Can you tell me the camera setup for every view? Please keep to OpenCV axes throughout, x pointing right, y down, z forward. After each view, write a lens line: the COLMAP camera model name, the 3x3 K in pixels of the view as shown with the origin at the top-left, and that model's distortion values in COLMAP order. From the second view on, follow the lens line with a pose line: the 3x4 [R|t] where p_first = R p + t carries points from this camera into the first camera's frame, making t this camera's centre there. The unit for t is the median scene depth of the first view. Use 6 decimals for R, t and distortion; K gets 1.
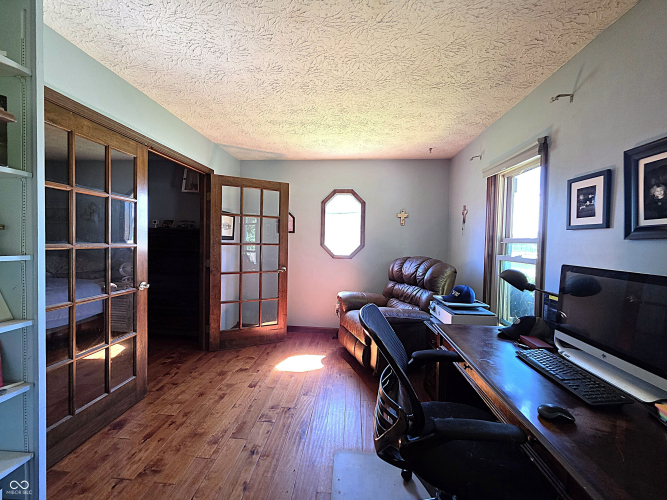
lens RADIAL K [[279.0, 0, 331.6], [0, 279.0, 249.0], [0, 0, 1]] dist [0.000961, 0.000097]
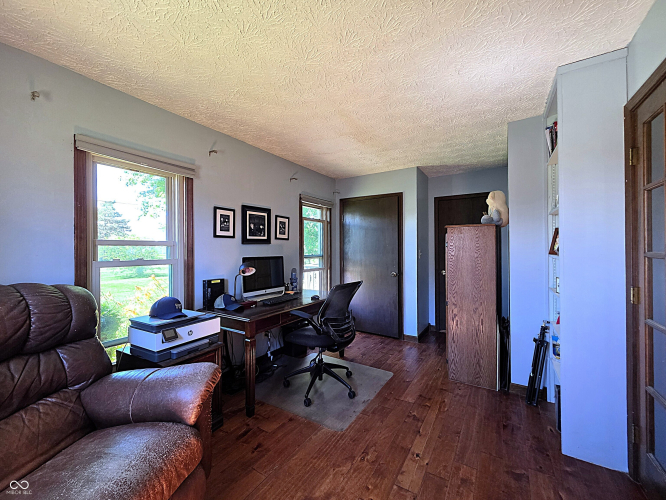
lens RADIAL K [[278.6, 0, 331.1], [0, 278.6, 249.0], [0, 0, 1]] dist [0.000961, 0.000097]
pose [[-0.889793, -0.016154, 0.456078, -0.507553], [0.000681, 0.999325, 0.036726, -0.065134], [-0.456364, 0.032989, -0.889182, 2.268214]]
